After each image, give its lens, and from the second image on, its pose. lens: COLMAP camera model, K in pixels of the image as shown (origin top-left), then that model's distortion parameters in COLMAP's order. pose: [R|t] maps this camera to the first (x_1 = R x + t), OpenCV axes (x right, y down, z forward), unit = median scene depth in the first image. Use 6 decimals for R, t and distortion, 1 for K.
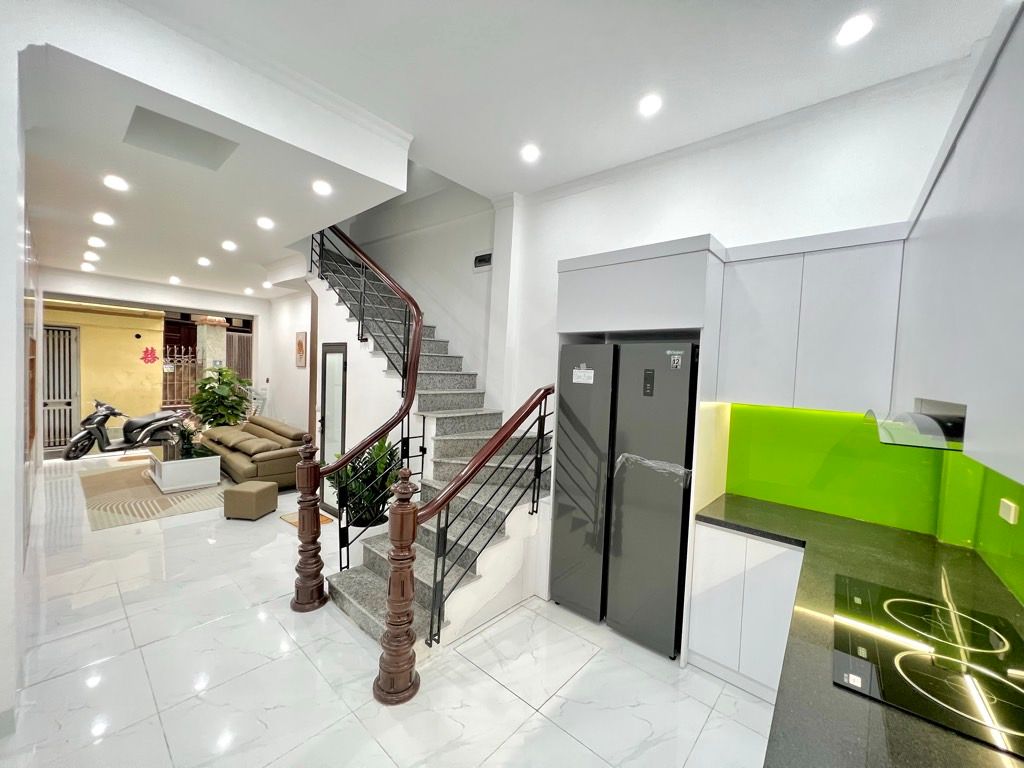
lens RADIAL K [[408.8, 0, 508.9], [0, 408.8, 387.8], [0, 0, 1]] dist [-0.002169, 0.000690]
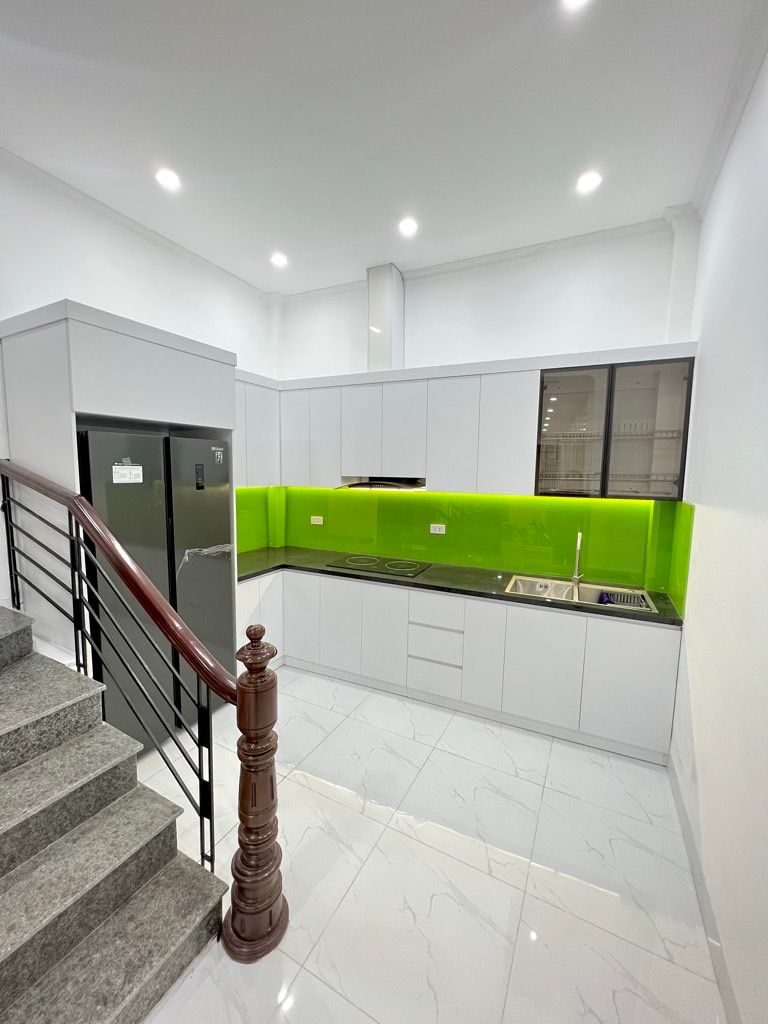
lens RADIAL K [[408.8, 0, 383.8], [0, 408.8, 512.0], [0, 0, 1]] dist [-0.002169, 0.000690]
pose [[-0.239646, -0.148921, 0.959371, -0.227965], [0.016777, 0.987383, 0.157460, -0.023226], [-0.970715, 0.053830, -0.234124, 0.228469]]
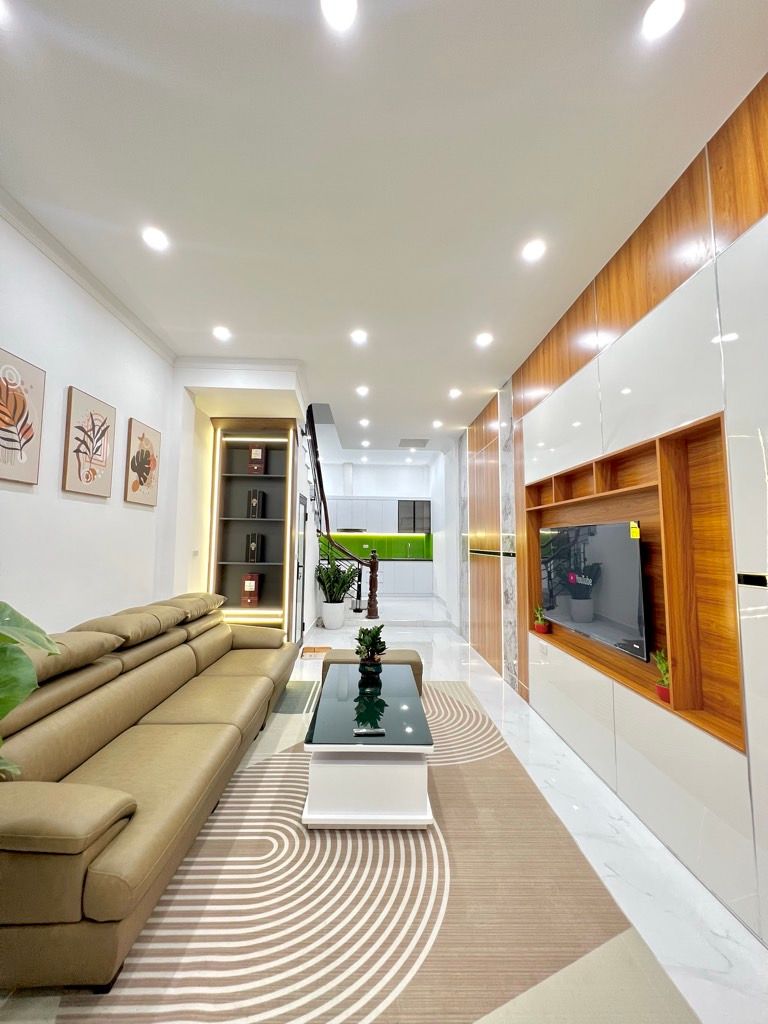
lens RADIAL K [[408.8, 0, 380.2], [0, 408.8, 510.8], [0, 0, 1]] dist [-0.002169, 0.000690]
pose [[-0.686428, 0.009316, 0.727138, -0.783290], [-0.006879, 0.999790, -0.019303, -0.025441], [-0.727165, -0.018252, -0.686220, 0.902248]]
